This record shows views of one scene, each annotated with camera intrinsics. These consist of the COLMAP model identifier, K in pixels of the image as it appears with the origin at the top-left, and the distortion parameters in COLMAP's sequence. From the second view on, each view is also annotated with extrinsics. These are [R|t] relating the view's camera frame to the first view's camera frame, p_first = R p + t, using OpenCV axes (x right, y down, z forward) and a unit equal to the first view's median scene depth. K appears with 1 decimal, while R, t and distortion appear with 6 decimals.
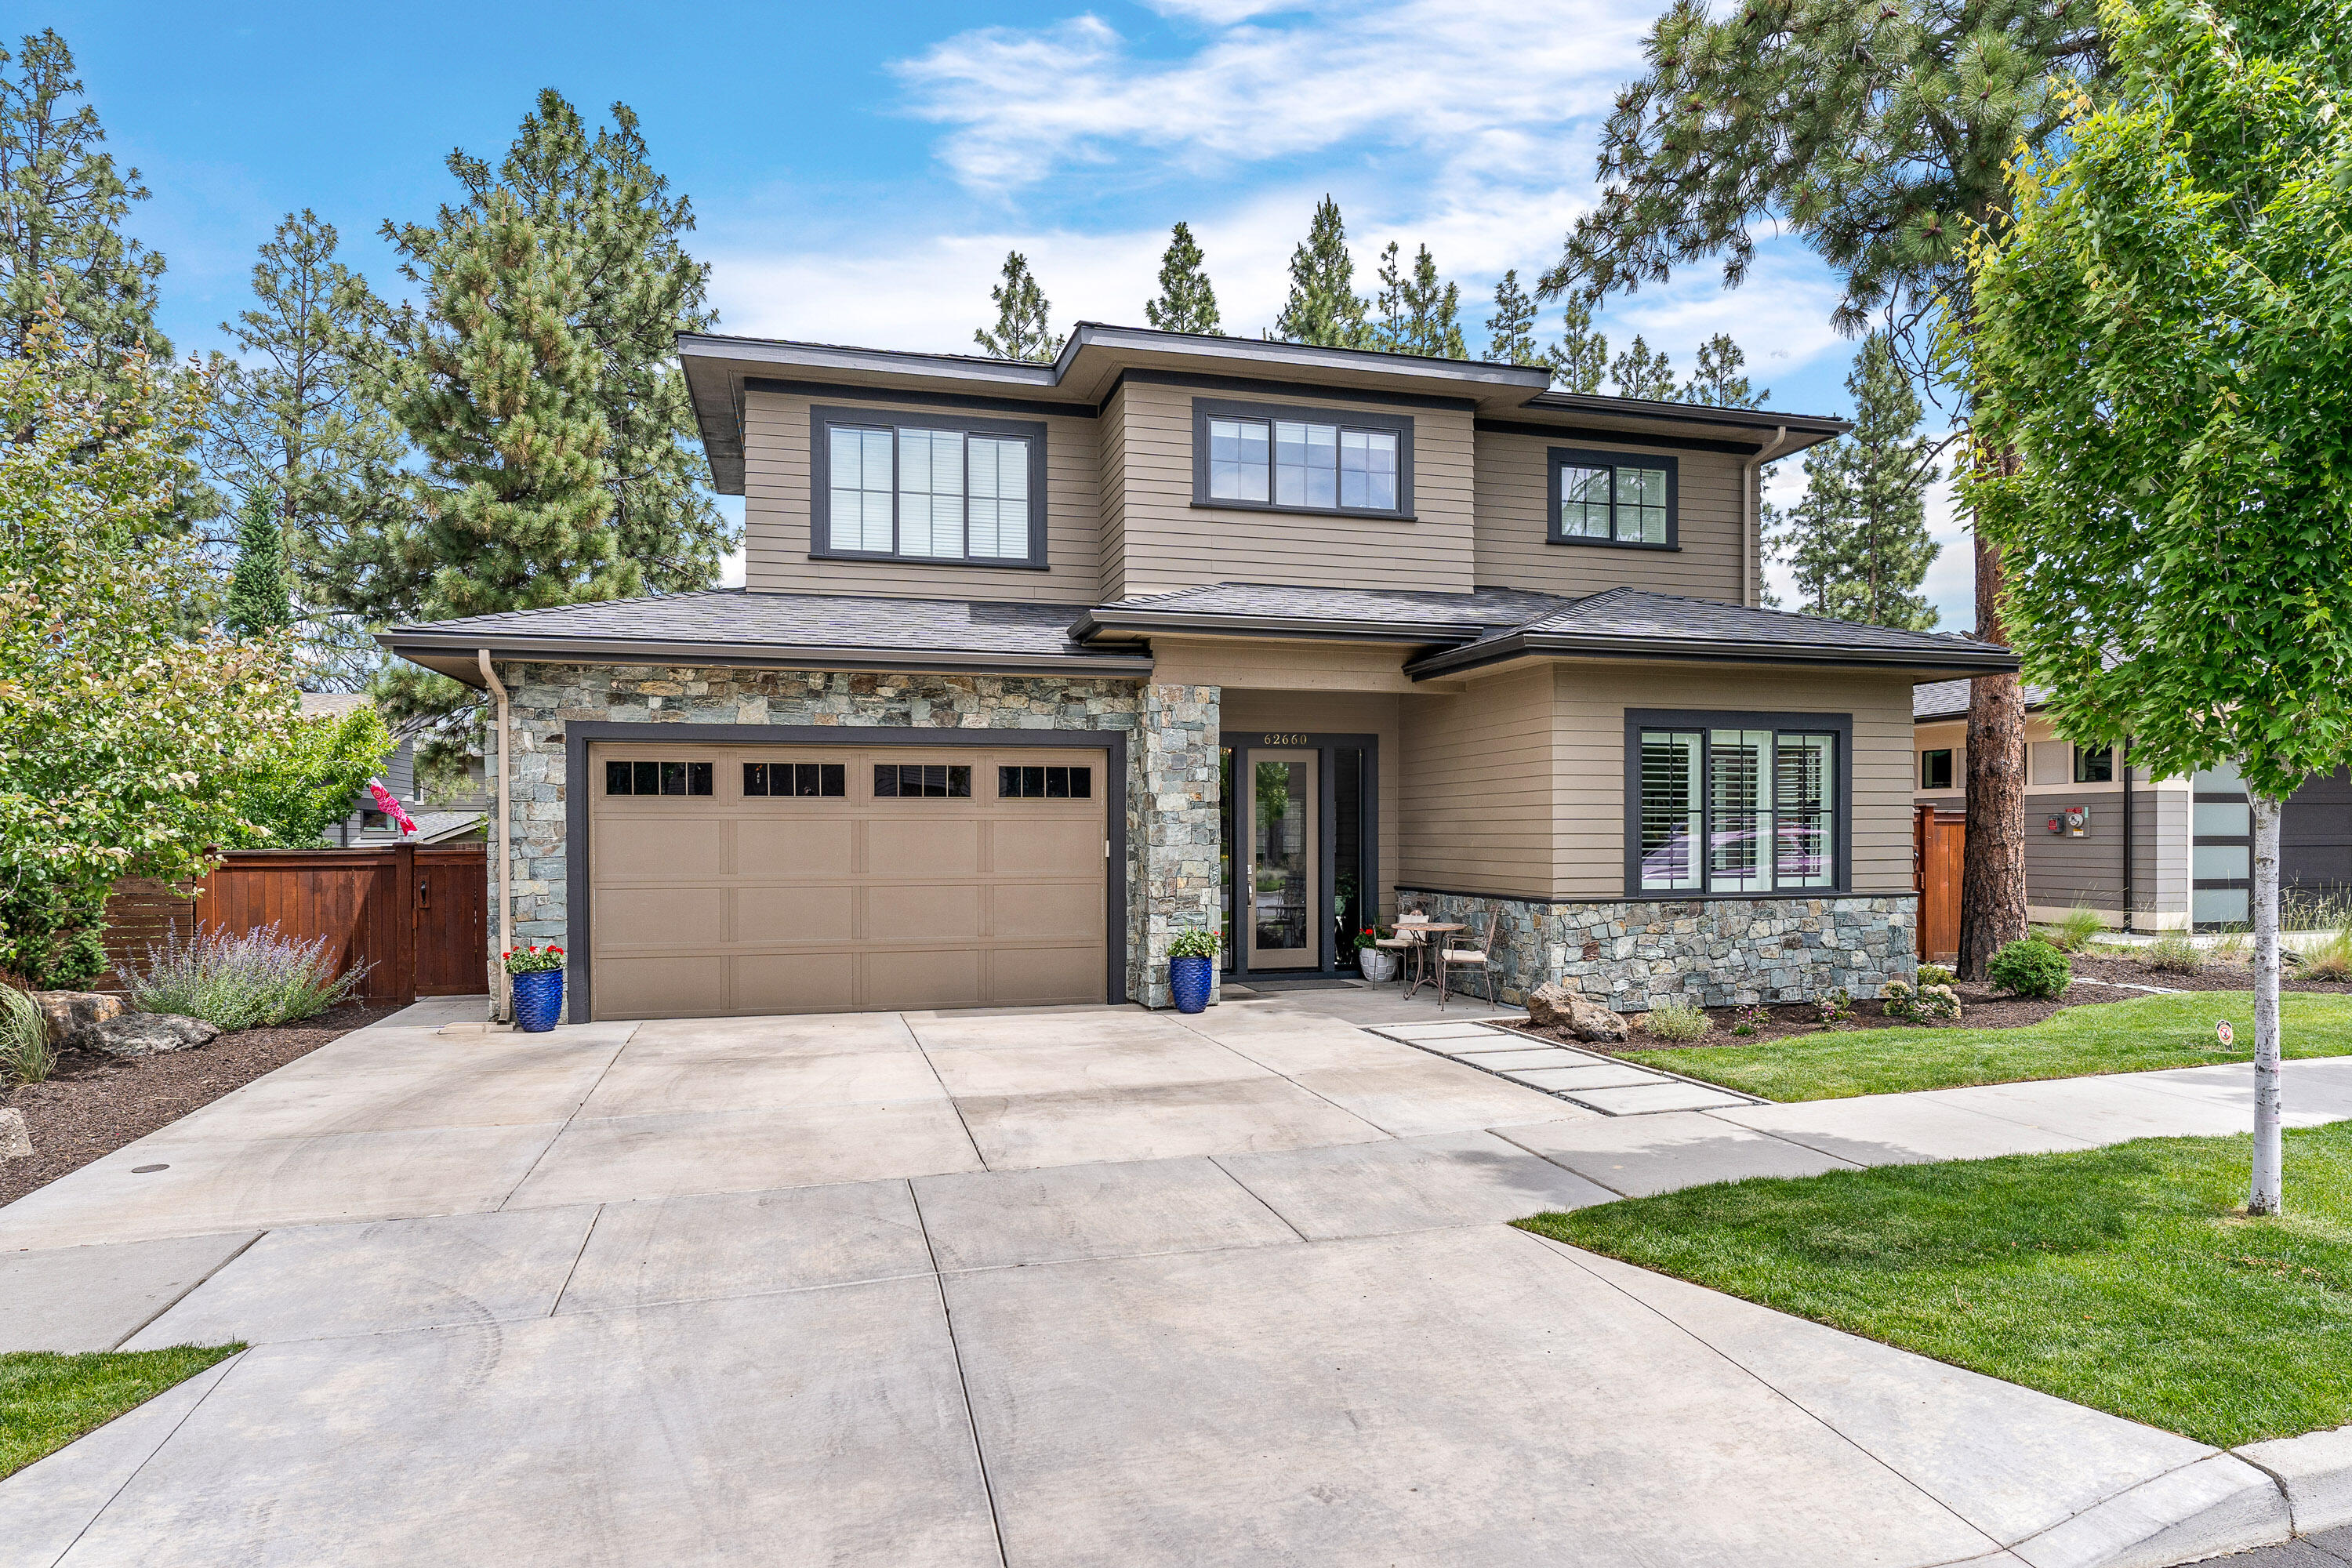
lens RADIAL K [[1330.1, 0, 1232.8], [0, 1330.1, 788.6], [0, 0, 1]] dist [-0.001507, -0.000912]
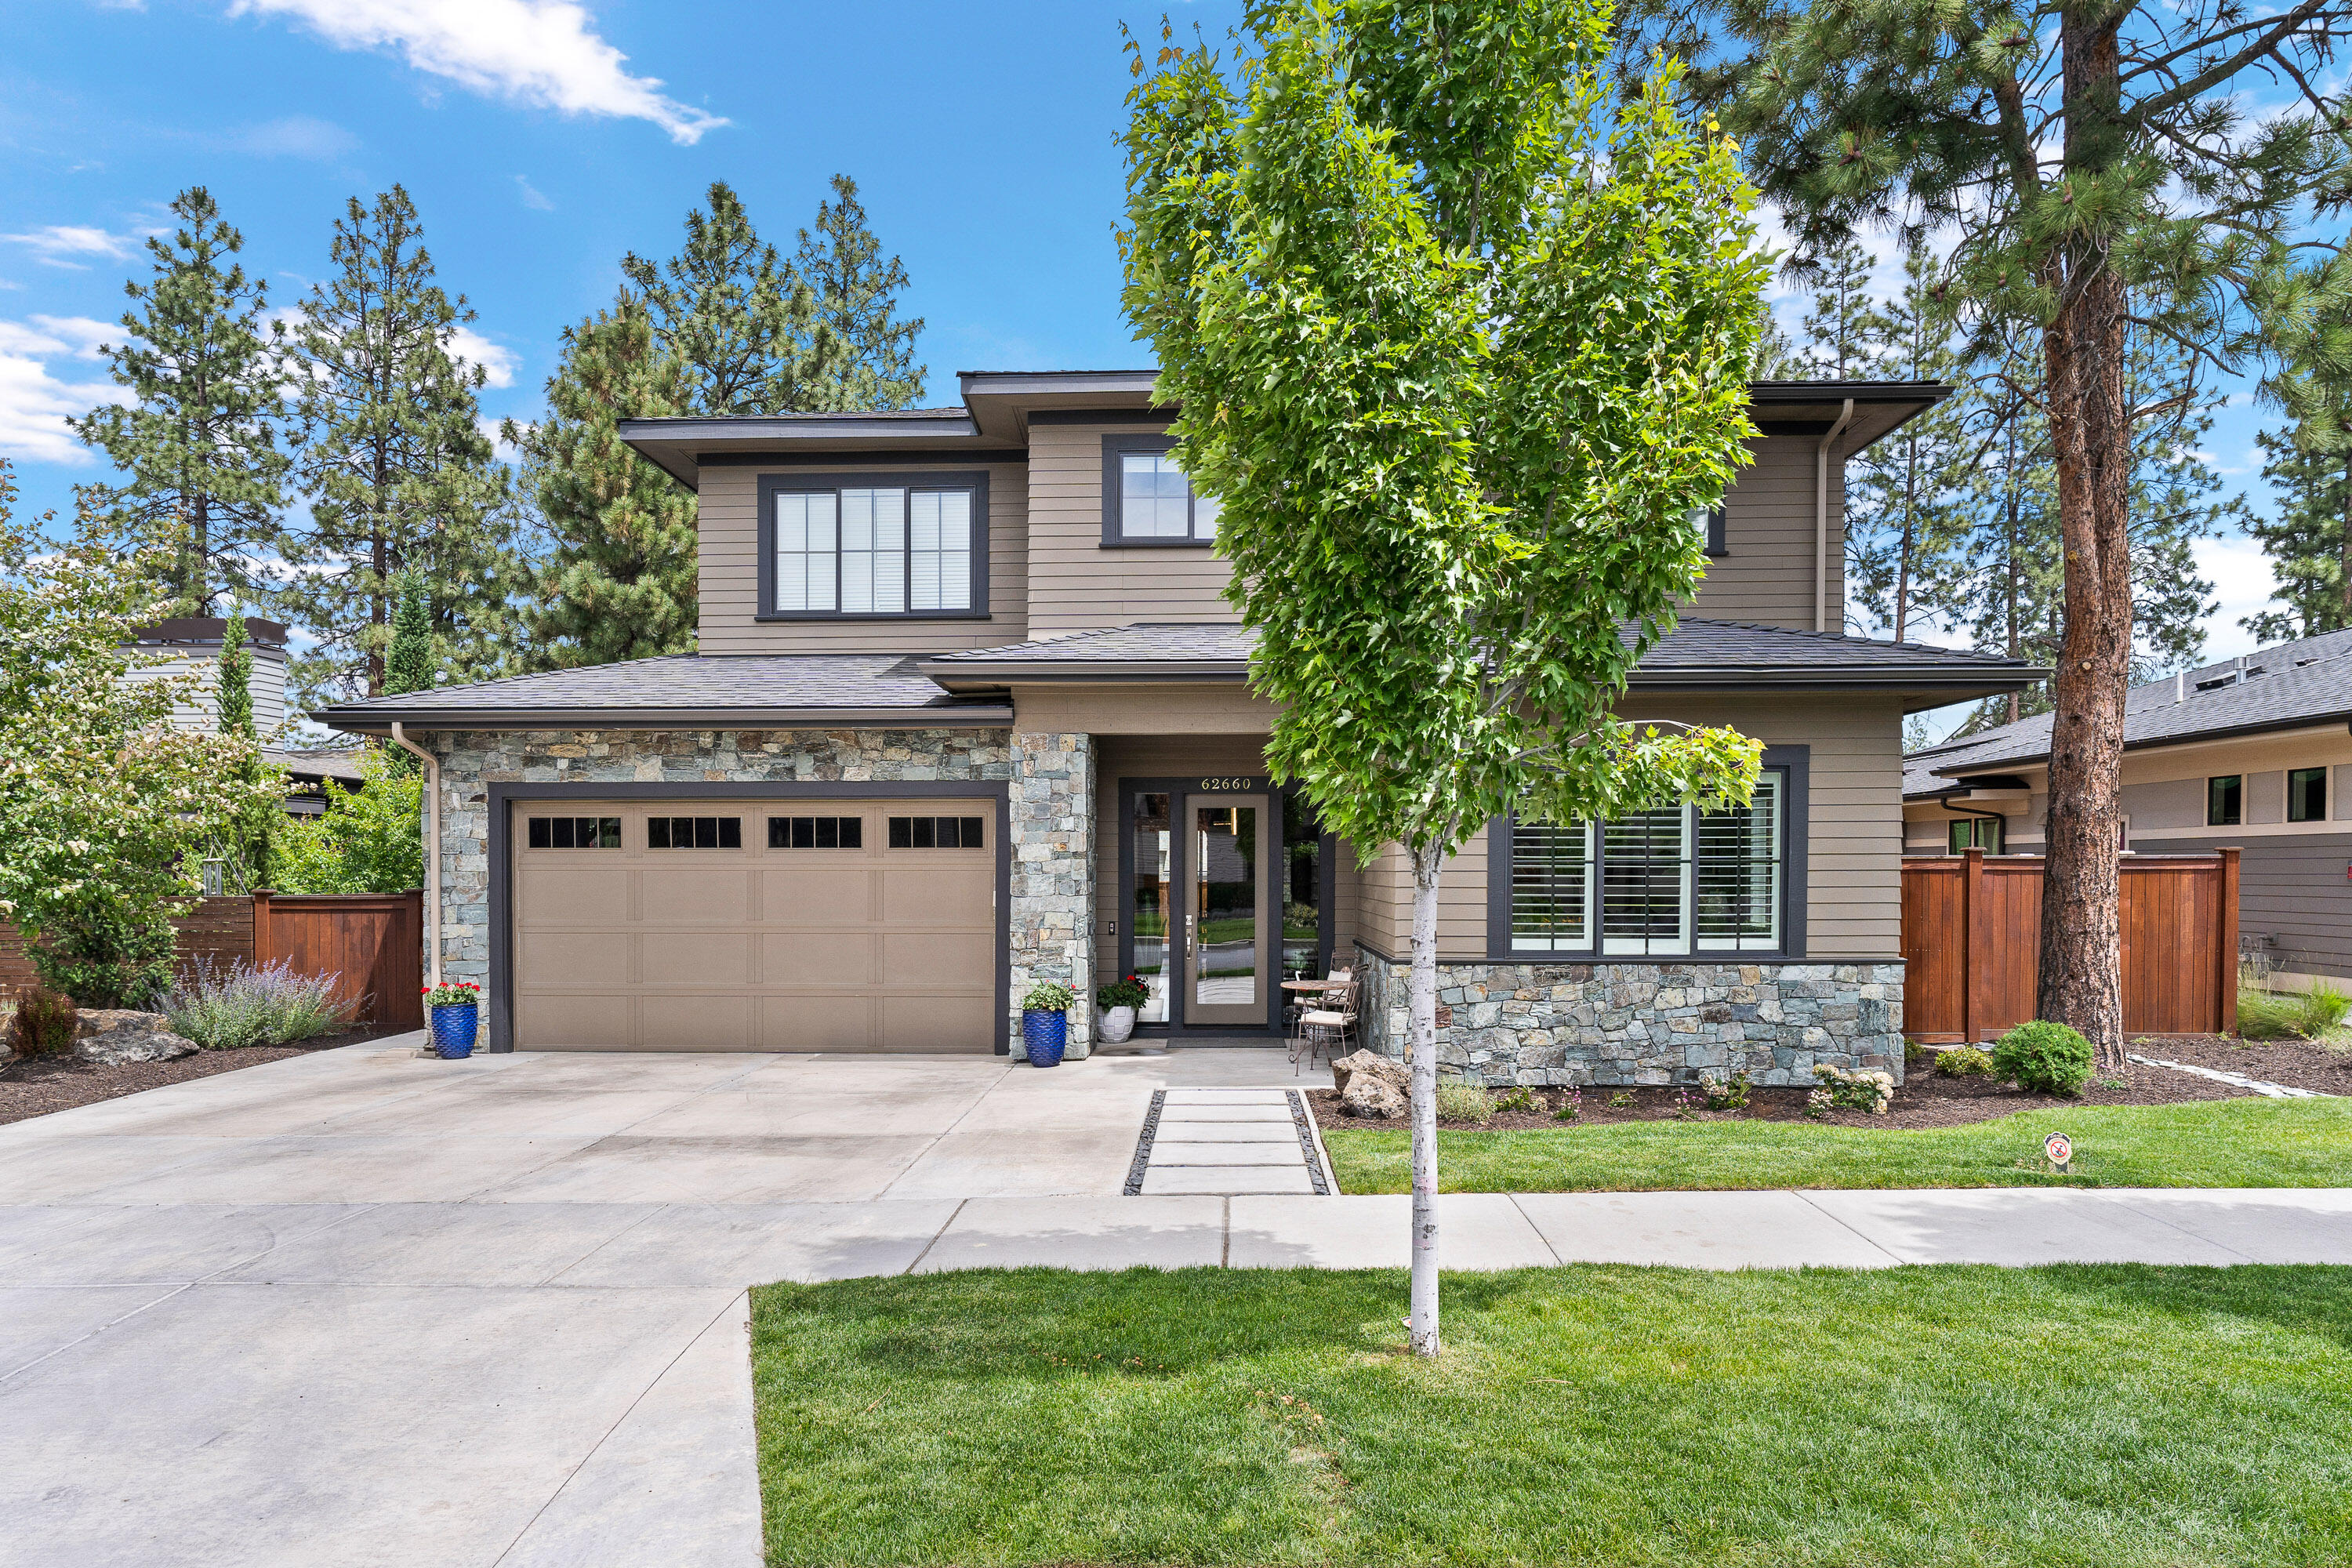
lens RADIAL K [[1405.6, 0, 1189.9], [0, 1405.6, 836.4], [0, 0, 1]] dist [0.000856, 0.002969]
pose [[0.955893, -0.004911, -0.293674, 0.366497], [0.007626, 0.999938, 0.008100, -0.009274], [0.293616, -0.009982, 0.955871, 0.036801]]
